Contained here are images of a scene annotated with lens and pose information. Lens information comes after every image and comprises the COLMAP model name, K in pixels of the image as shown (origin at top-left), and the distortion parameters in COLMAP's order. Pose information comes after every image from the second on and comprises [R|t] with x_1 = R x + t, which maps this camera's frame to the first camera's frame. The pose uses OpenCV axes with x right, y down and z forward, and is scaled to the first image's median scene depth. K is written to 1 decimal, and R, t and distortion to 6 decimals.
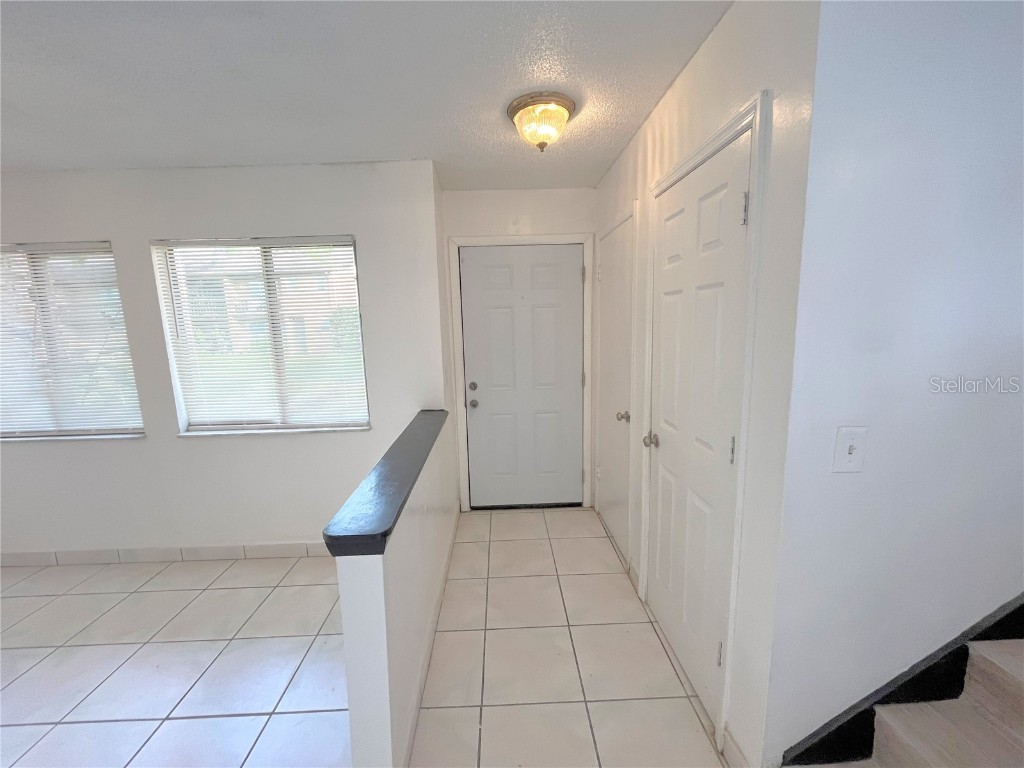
lens RADIAL K [[415.5, 0, 503.7], [0, 415.5, 386.9], [0, 0, 1]] dist [-0.001710, 0.000263]
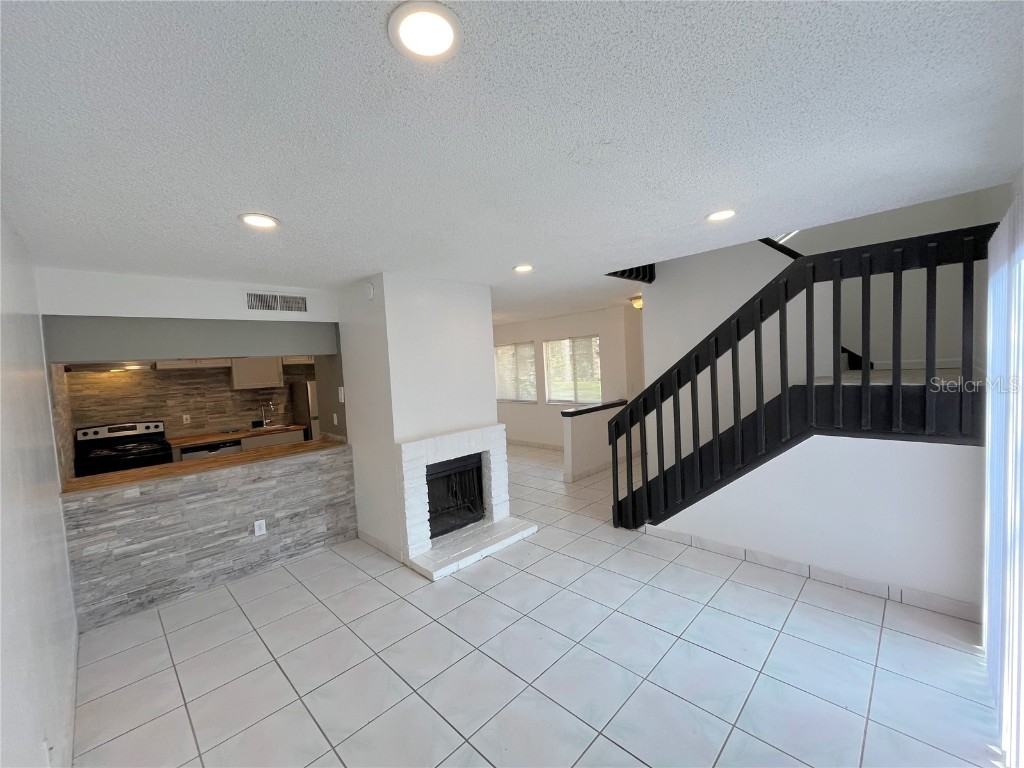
lens RADIAL K [[415.5, 0, 508.0], [0, 415.5, 385.3], [0, 0, 1]] dist [-0.001710, 0.000263]
pose [[0.696087, 0.022817, -0.717595, 1.128298], [-0.074950, 0.996343, -0.041023, 0.125683], [0.714035, 0.082339, 0.695251, -1.237595]]
